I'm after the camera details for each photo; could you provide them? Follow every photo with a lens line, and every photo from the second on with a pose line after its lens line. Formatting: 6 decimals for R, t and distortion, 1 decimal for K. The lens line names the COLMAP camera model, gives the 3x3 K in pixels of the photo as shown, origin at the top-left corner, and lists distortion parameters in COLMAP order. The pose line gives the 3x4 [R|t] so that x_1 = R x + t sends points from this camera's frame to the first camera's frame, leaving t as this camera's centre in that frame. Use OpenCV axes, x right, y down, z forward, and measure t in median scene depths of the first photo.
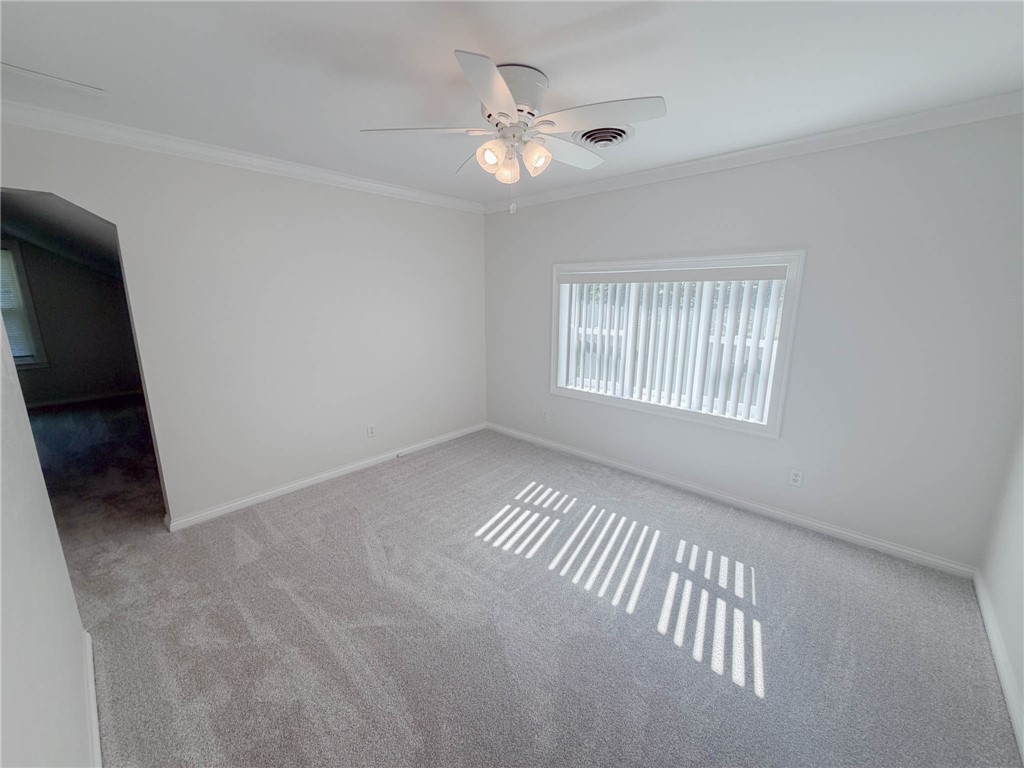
lens RADIAL K [[407.8, 0, 509.4], [0, 407.8, 383.6], [0, 0, 1]] dist [0.000196, 0.000146]
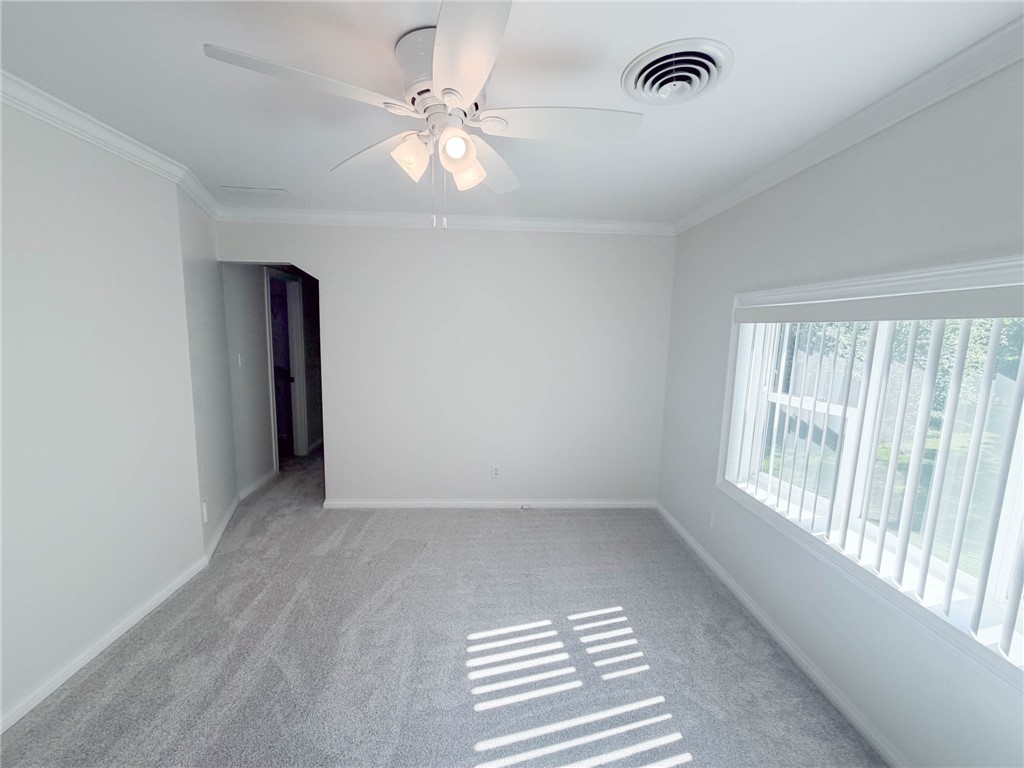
lens RADIAL K [[407.8, 0, 509.4], [0, 407.8, 383.6], [0, 0, 1]] dist [0.000196, 0.000146]
pose [[0.709476, 0.106799, -0.696590, 0.451728], [-0.172191, 0.984762, -0.024395, -0.097581], [0.683370, 0.137254, 0.717054, 0.412050]]
